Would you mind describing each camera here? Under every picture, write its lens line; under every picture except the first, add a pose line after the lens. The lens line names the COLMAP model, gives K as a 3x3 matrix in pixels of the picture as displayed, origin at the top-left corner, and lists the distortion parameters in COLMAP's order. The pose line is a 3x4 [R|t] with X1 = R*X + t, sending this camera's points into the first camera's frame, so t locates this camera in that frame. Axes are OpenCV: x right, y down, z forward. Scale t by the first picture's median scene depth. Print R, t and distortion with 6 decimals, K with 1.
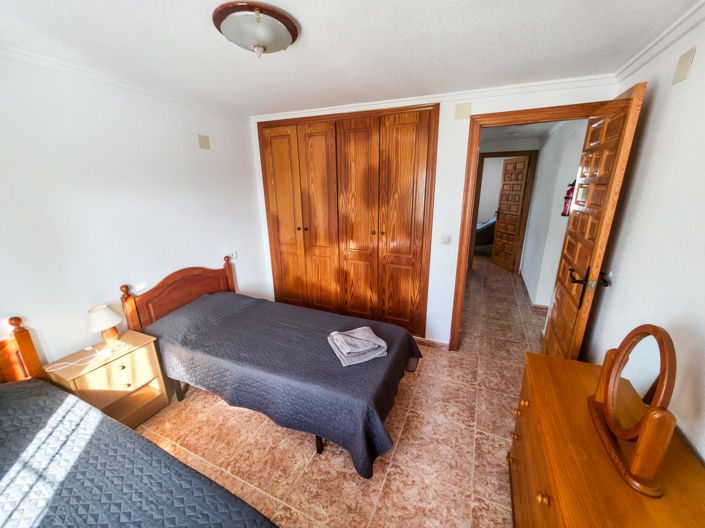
lens RADIAL K [[280.2, 0, 352.6], [0, 280.2, 267.5], [0, 0, 1]] dist [0.000642, 0.000383]
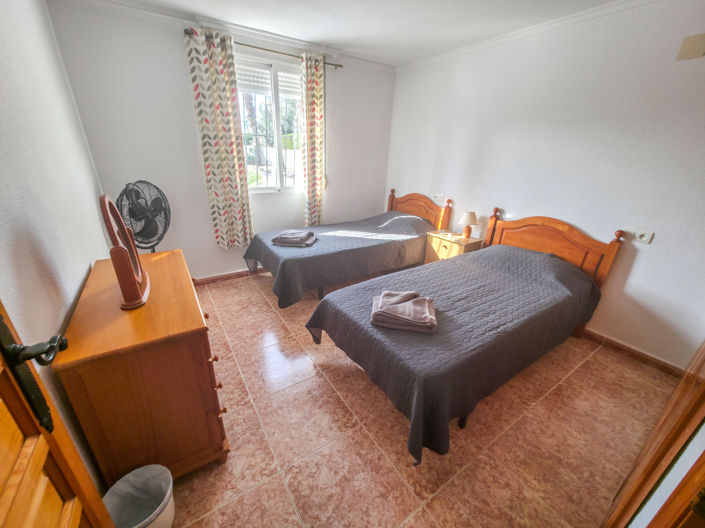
lens RADIAL K [[280.2, 0, 352.6], [0, 280.2, 267.5], [0, 0, 1]] dist [0.000642, 0.000383]
pose [[-0.525148, 0.322472, -0.787548, 0.730546], [-0.267021, 0.816254, 0.512279, -0.219230], [0.808035, 0.479314, -0.342547, 1.151169]]
